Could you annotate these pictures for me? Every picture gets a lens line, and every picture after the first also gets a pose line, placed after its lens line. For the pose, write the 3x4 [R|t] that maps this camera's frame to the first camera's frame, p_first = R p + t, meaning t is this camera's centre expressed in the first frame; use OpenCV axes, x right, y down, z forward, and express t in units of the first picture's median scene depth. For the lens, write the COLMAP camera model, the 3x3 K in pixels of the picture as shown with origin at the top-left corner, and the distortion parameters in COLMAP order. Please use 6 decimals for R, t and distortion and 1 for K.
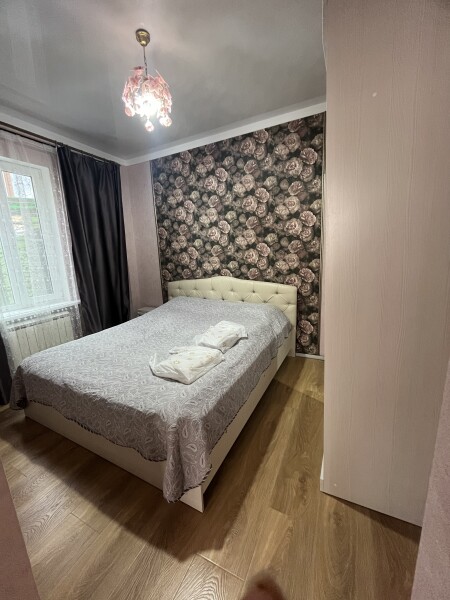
lens RADIAL K [[241.9, 0, 227.1], [0, 241.9, 301.7], [0, 0, 1]] dist [-0.003725, 0.000205]
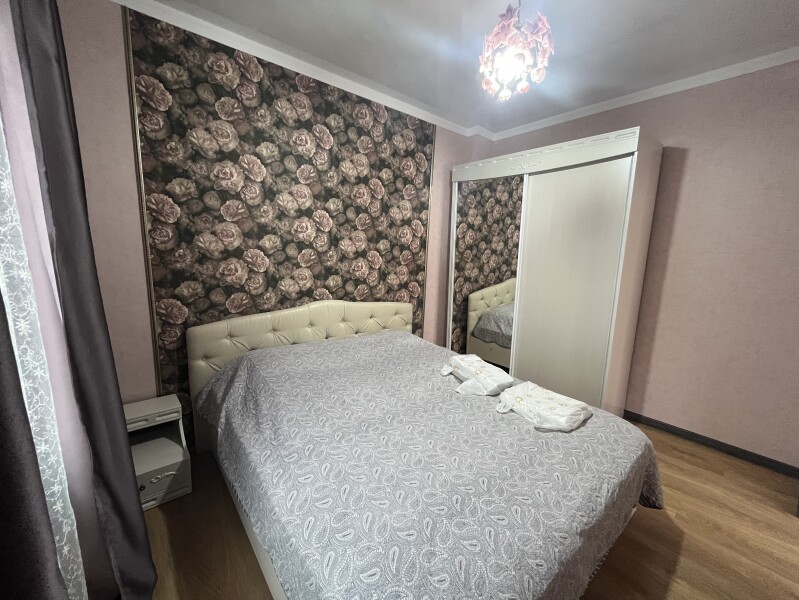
lens RADIAL K [[322.9, 0, 403.6], [0, 322.9, 301.7], [0, 0, 1]] dist [0.001151, -0.000554]
pose [[0.379914, -0.105543, 0.918981, -0.719055], [0.137521, 0.988874, 0.056717, -0.125227], [-0.914742, 0.104832, 0.390202, 0.519509]]
